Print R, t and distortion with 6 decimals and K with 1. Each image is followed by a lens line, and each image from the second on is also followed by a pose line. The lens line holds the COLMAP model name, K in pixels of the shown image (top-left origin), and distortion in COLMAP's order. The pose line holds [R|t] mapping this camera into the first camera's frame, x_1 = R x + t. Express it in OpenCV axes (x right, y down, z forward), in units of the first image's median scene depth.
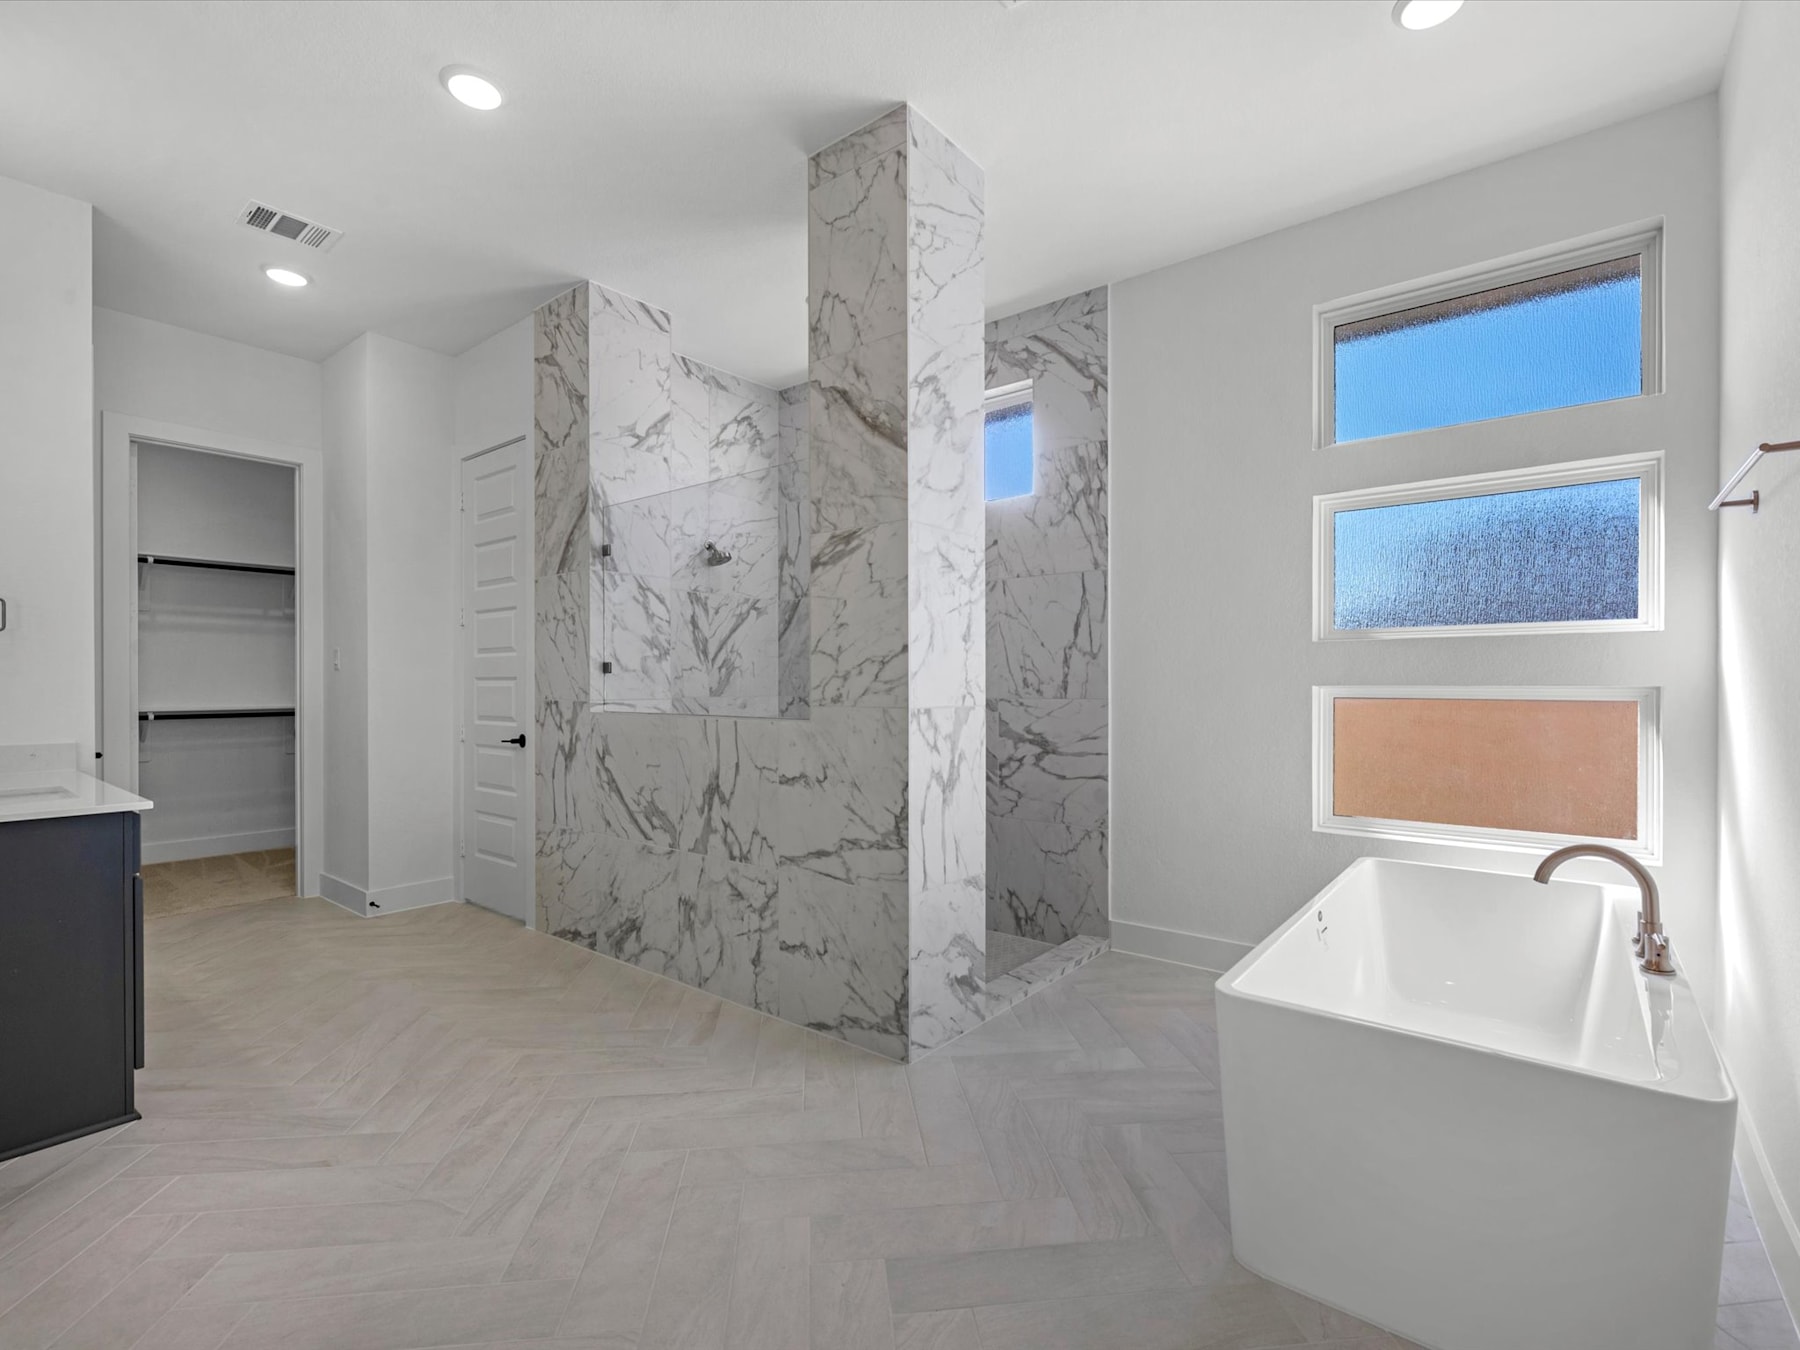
lens RADIAL K [[822.9, 0, 901.9], [0, 822.9, 688.7], [0, 0, 1]] dist [-0.002443, 0.001964]
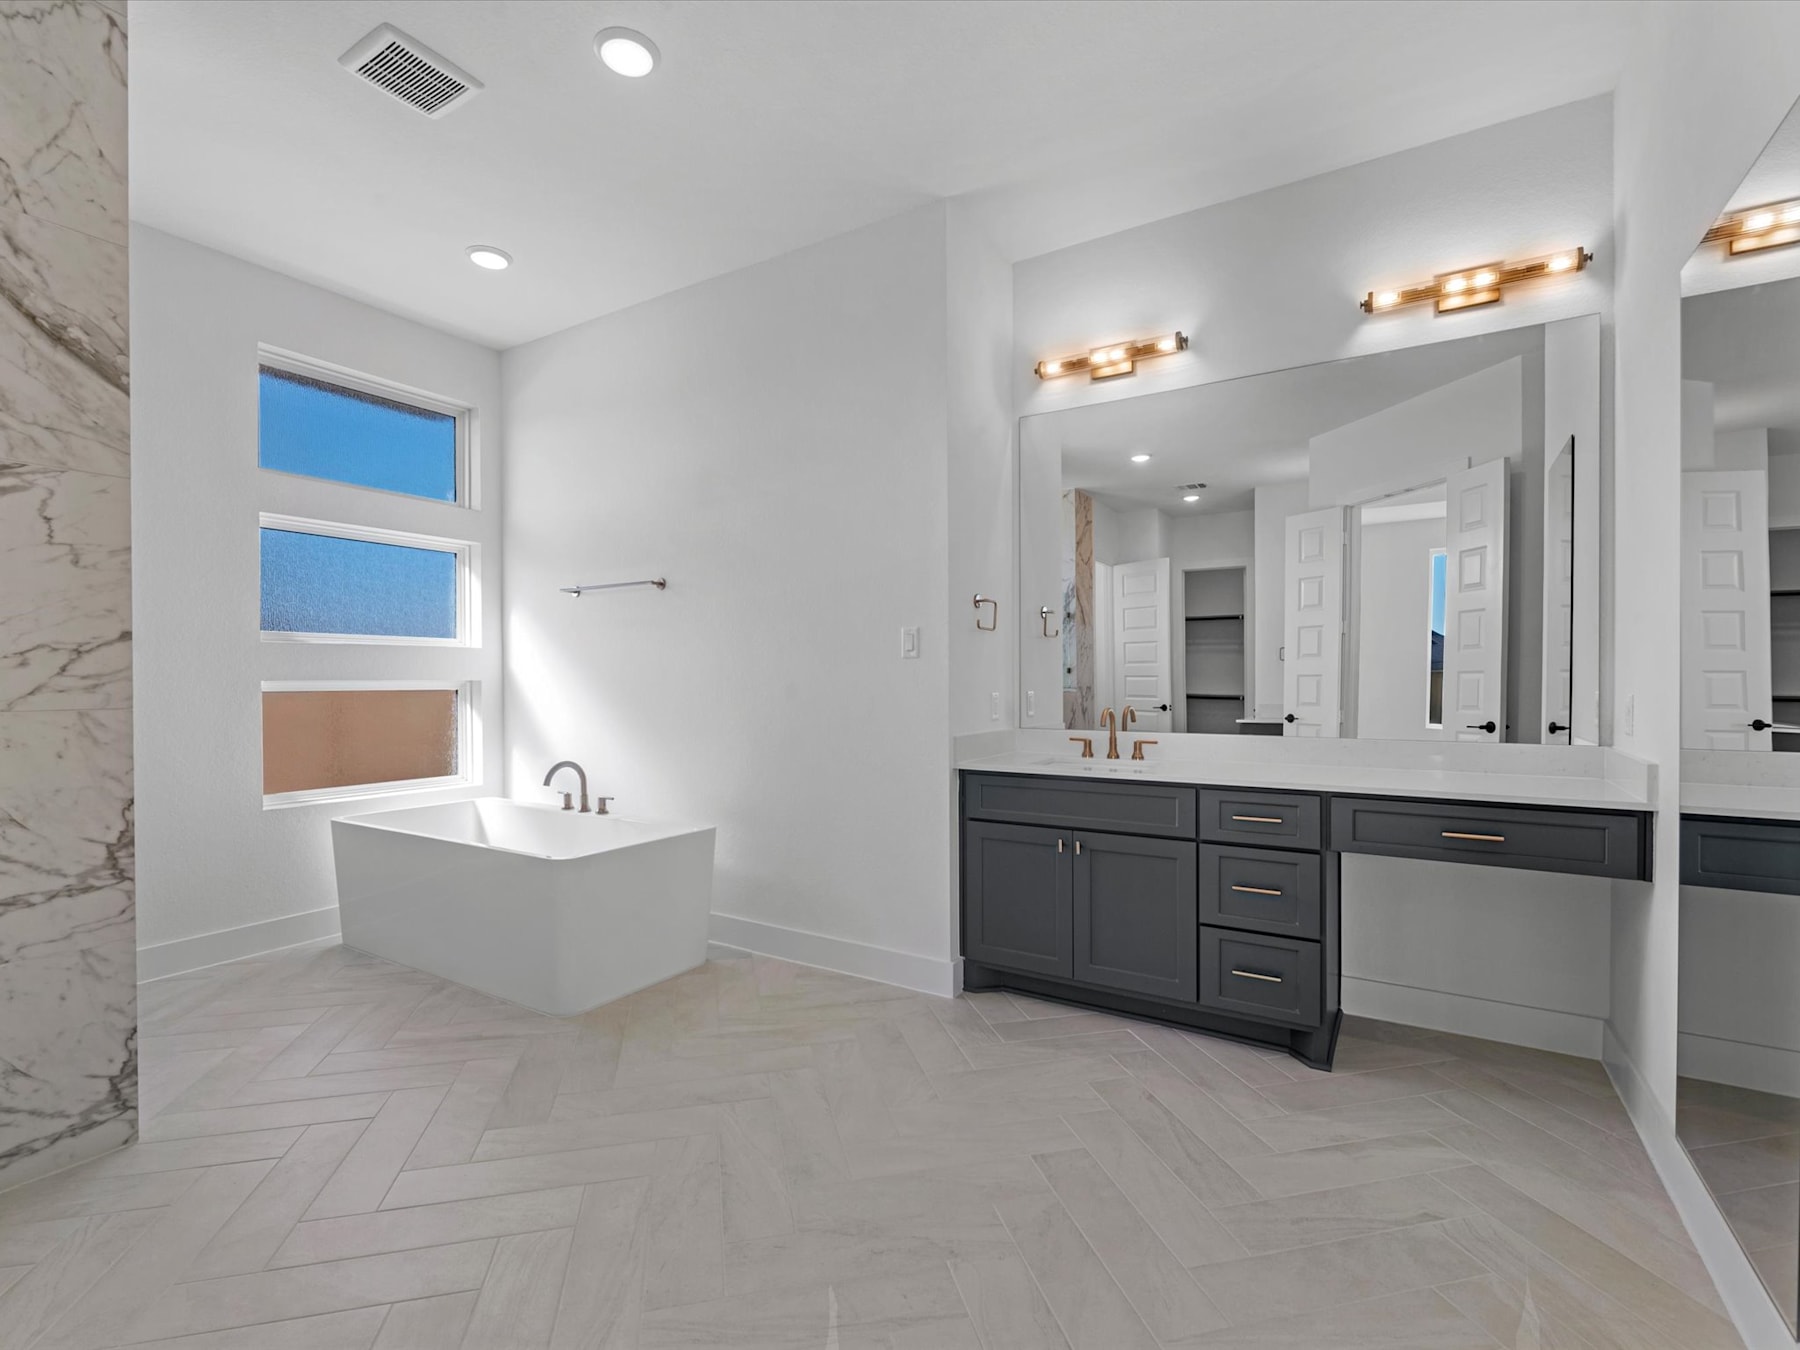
lens RADIAL K [[822.9, 0, 901.6], [0, 822.9, 676.8], [0, 0, 1]] dist [-0.002443, 0.001964]
pose [[-0.113829, 0.000003, 0.993500, -0.880234], [0.008728, 0.999961, 0.000997, -0.002309], [-0.993462, 0.008785, -0.113824, 0.324038]]
